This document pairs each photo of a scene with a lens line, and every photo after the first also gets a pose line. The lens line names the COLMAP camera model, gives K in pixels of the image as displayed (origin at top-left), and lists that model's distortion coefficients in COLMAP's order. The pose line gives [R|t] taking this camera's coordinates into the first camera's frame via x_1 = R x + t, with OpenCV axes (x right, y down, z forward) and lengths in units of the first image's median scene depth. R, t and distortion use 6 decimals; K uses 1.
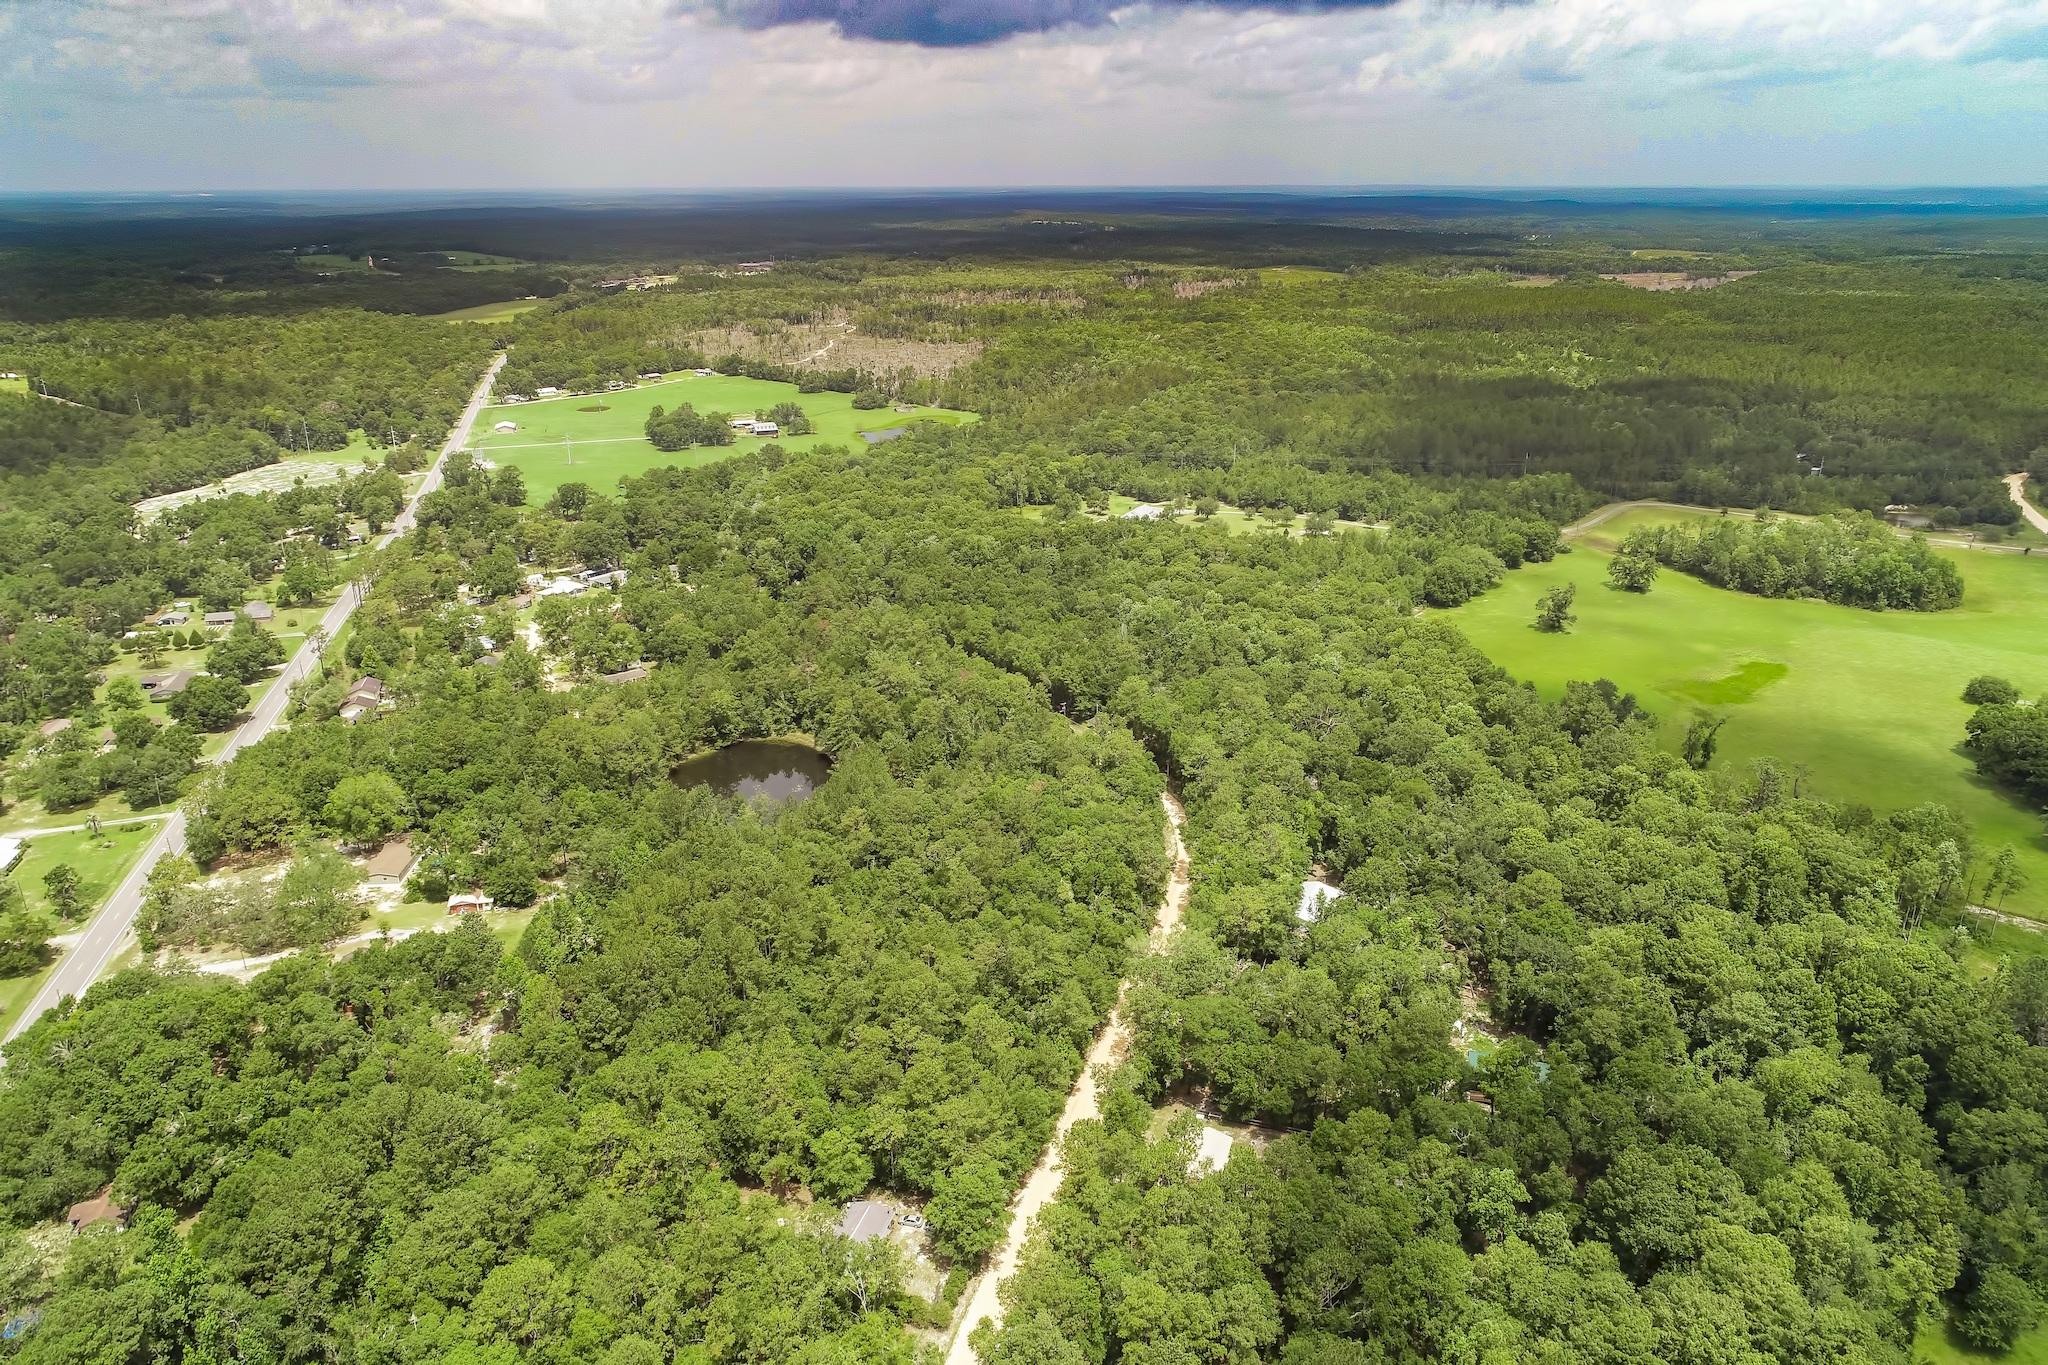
lens RADIAL K [[1413.7, 0, 1017.2], [0, 1413.7, 688.1], [0, 0, 1]] dist [0.001225, 0.001277]
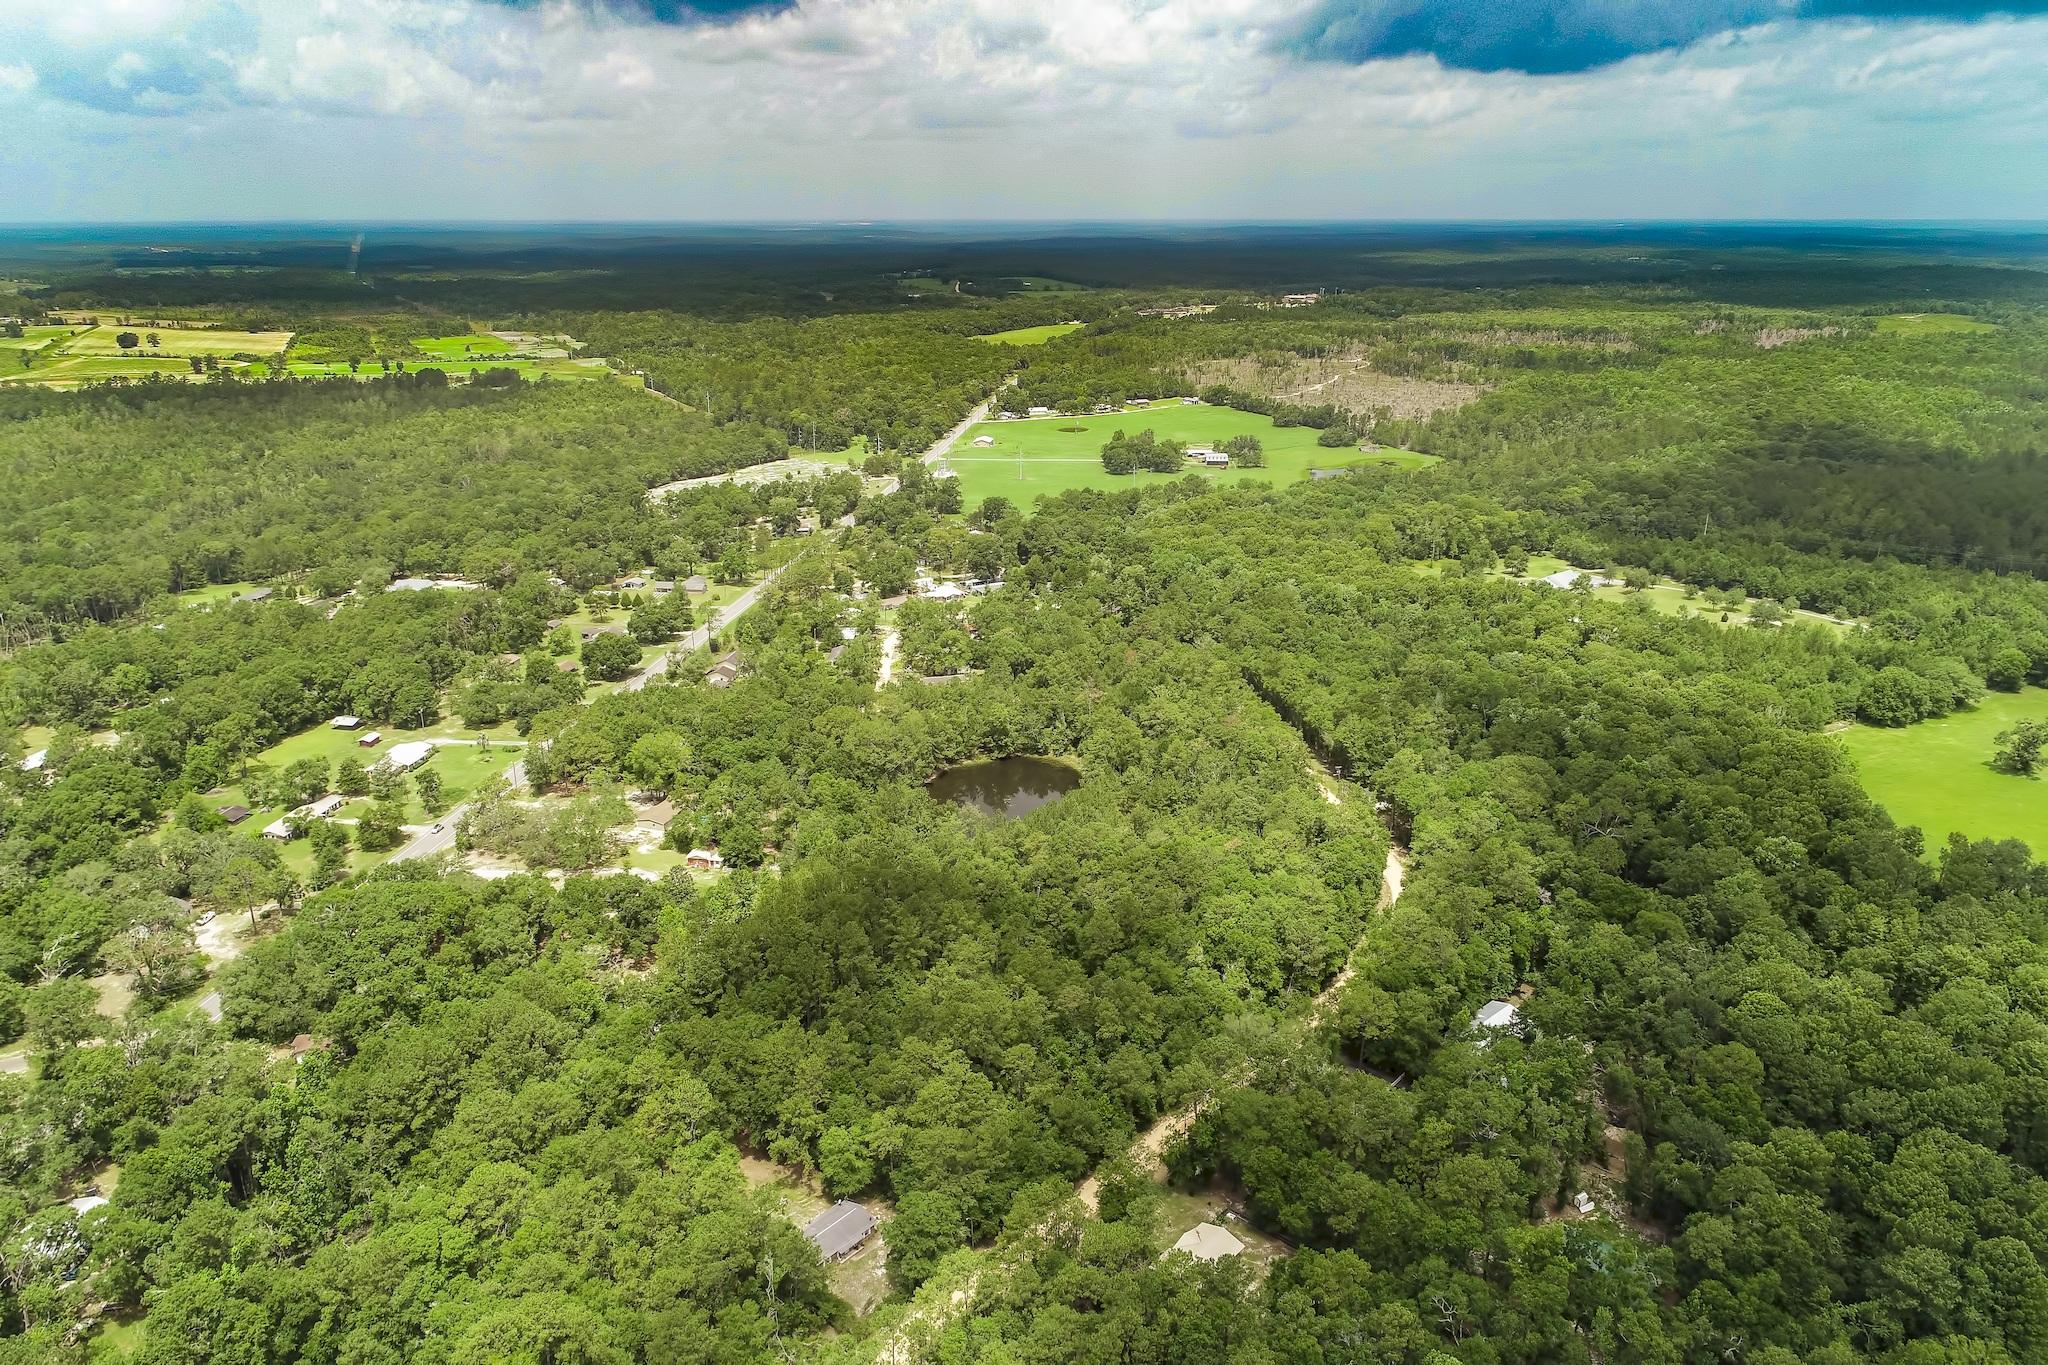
lens RADIAL K [[1413.7, 0, 1014.4], [0, 1413.7, 672.0], [0, 0, 1]] dist [0.001225, 0.001277]
pose [[0.916054, 0.127067, -0.380393, 0.121236], [-0.138367, 0.990378, -0.002384, -0.012877], [0.376430, 0.054817, 0.924822, 0.021796]]
